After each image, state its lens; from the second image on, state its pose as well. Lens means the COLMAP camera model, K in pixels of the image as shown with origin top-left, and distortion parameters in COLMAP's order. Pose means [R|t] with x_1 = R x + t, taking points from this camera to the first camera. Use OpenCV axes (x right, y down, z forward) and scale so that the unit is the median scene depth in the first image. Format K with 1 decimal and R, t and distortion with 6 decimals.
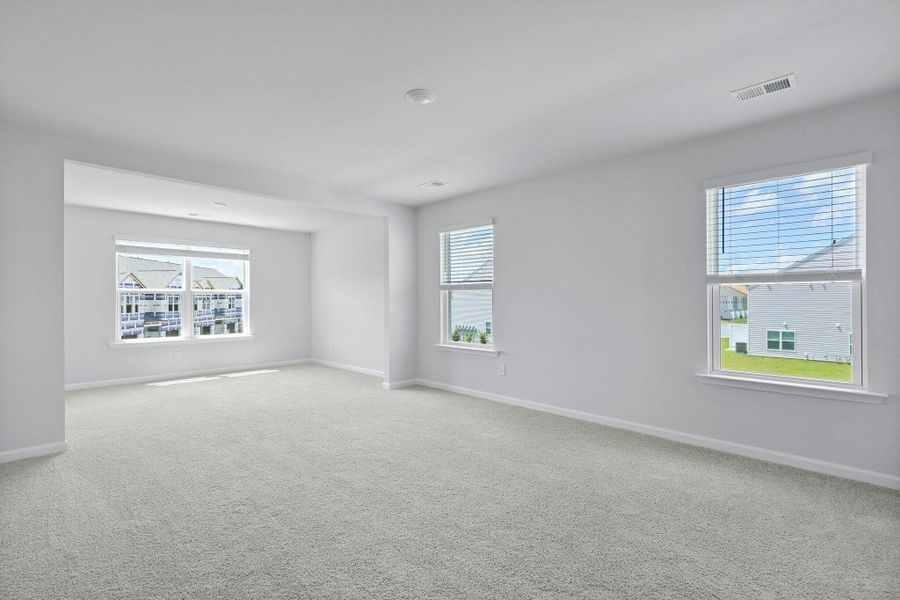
lens RADIAL K [[416.4, 0, 450.9], [0, 416.4, 298.0], [0, 0, 1]] dist [0.004236, 0.001535]
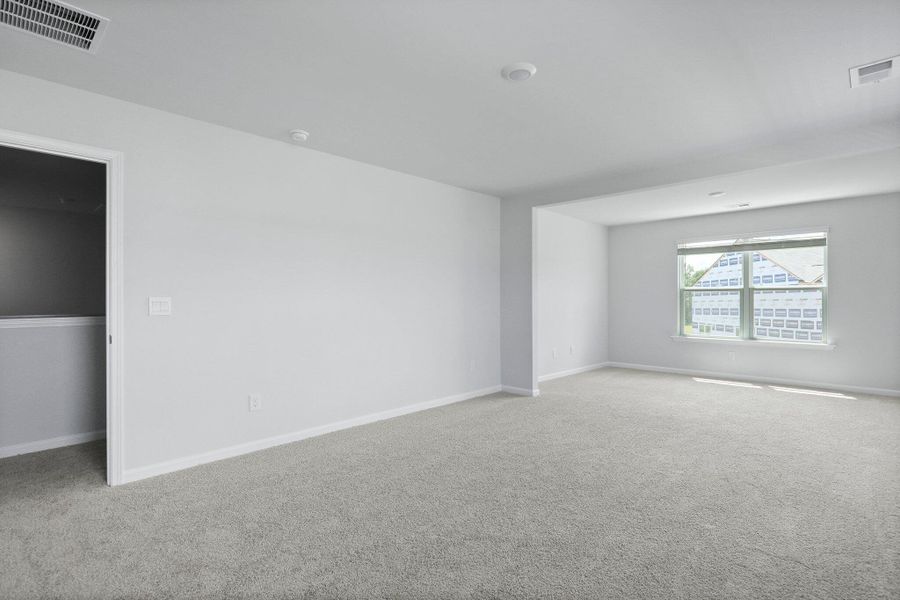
lens RADIAL K [[452.0, 0, 457.0], [0, 452.0, 299.8], [0, 0, 1]] dist [0.007445, 0.000658]
pose [[0.033271, 0.006552, -0.999425, 0.393229], [0.009156, 0.999935, 0.006860, -0.003753], [0.999404, -0.009379, 0.033209, 0.366342]]
